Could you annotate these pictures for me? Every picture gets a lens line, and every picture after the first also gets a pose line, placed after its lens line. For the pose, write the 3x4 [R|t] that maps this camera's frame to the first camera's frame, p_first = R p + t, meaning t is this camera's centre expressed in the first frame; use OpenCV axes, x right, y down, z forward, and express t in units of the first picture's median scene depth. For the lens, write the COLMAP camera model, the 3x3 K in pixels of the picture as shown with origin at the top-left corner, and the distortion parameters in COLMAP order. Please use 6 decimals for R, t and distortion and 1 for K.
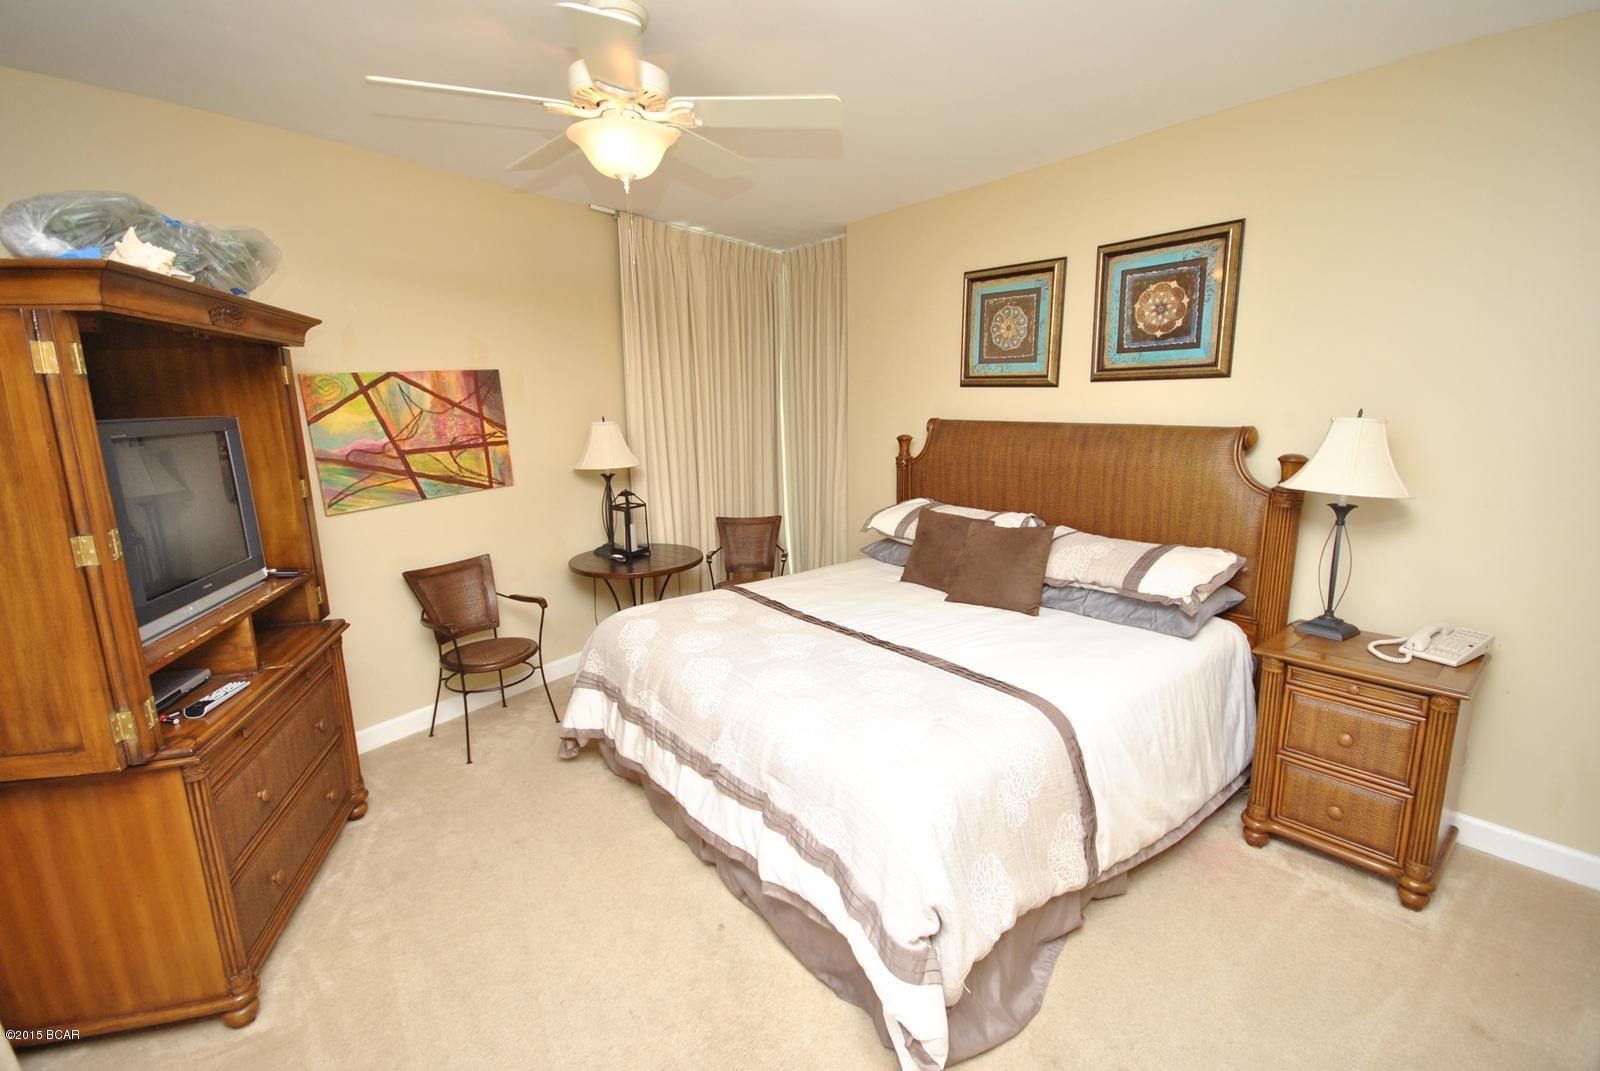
lens RADIAL K [[705.2, 0, 796.0], [0, 705.2, 531.7], [0, 0, 1]] dist [0.003473, -0.007554]
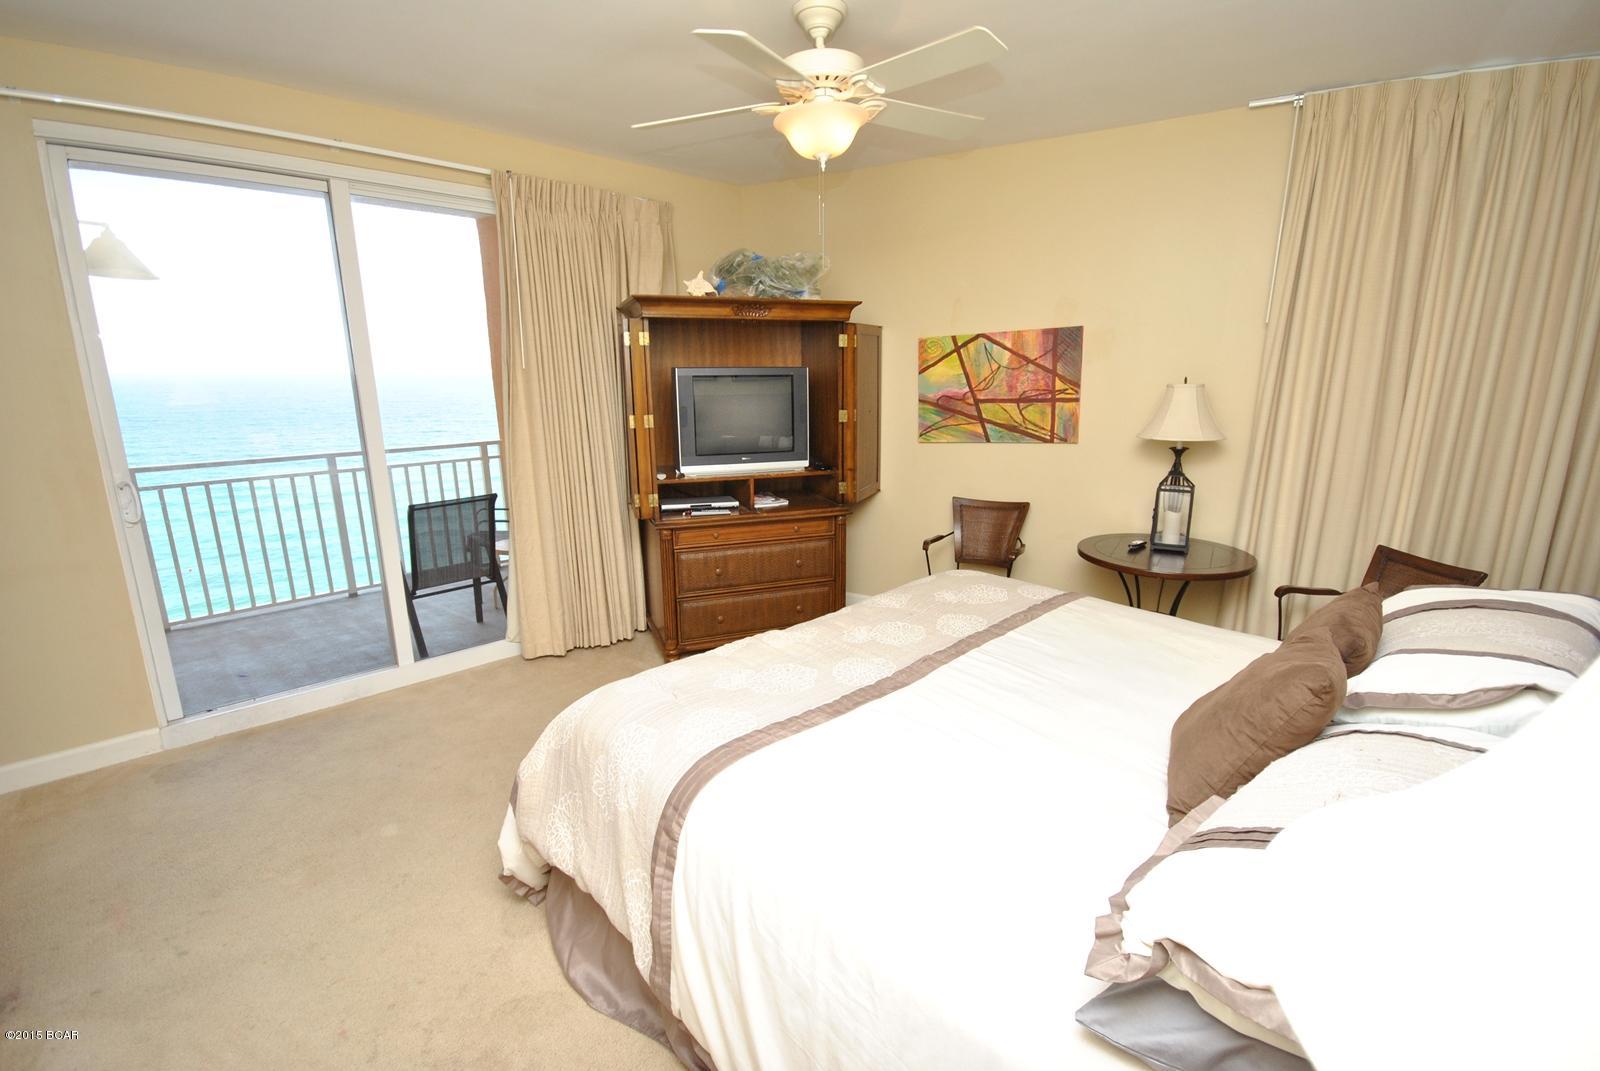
lens RADIAL K [[705.2, 0, 804.0], [0, 705.2, 536.2], [0, 0, 1]] dist [0.003473, -0.007554]
pose [[0.104856, 0.245915, -0.963603, 0.611478], [-0.182594, 0.957233, 0.224420, -0.103169], [0.977581, 0.152417, 0.145274, 0.546026]]
